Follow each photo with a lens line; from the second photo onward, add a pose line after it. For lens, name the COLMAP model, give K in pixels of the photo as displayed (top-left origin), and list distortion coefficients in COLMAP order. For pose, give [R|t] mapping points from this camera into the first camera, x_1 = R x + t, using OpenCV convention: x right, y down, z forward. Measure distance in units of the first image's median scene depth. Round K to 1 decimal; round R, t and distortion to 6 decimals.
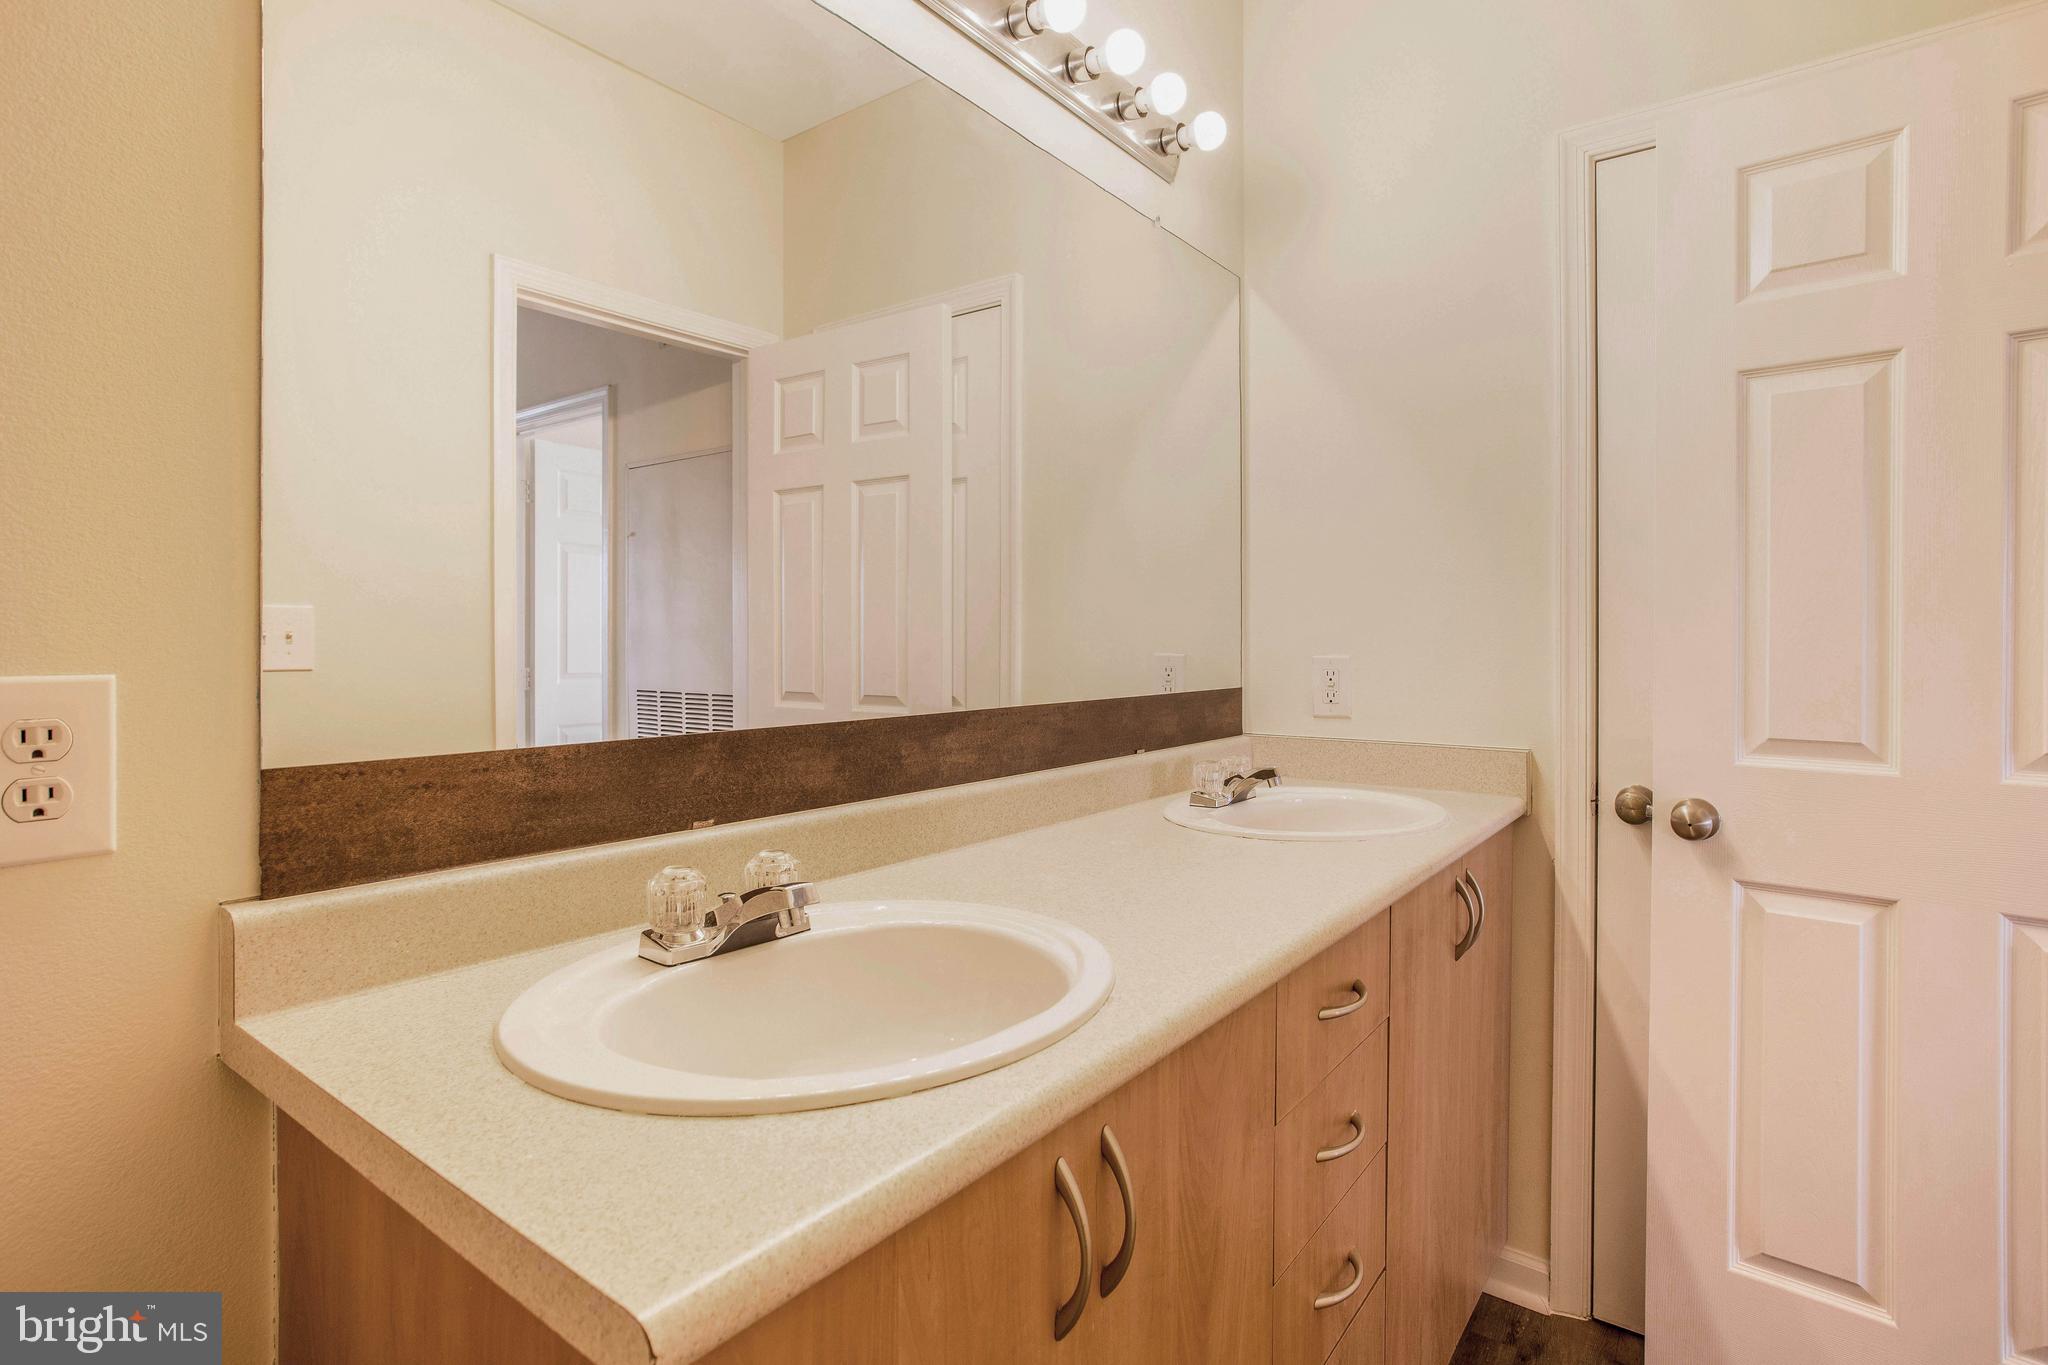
lens RADIAL K [[1006.3, 0, 1013.8], [0, 1006.3, 684.9], [0, 0, 1]] dist [-0.065569, 0.036545]
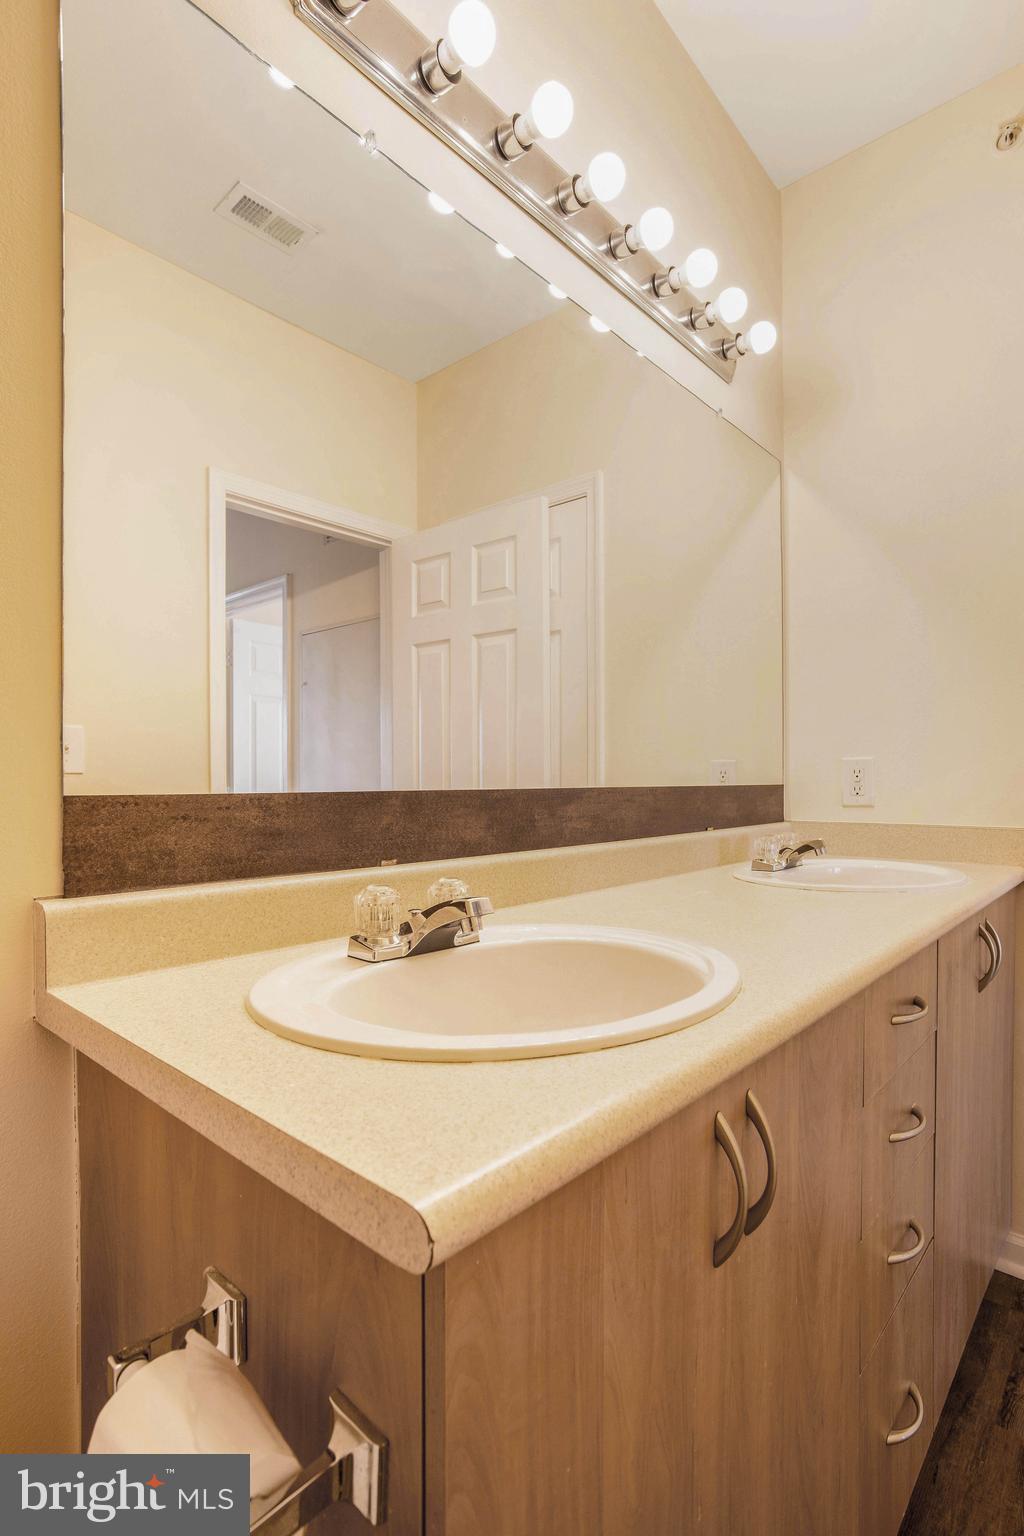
lens RADIAL K [[754.7, 0, 515.9], [0, 754.7, 812.6], [0, 0, 1]] dist [-0.065569, 0.036545]
pose [[0.996540, -0.001166, -0.083107, -0.067801], [0.001785, 0.999971, 0.007382, 0.066139], [0.083096, -0.007504, 0.996513, 0.060779]]
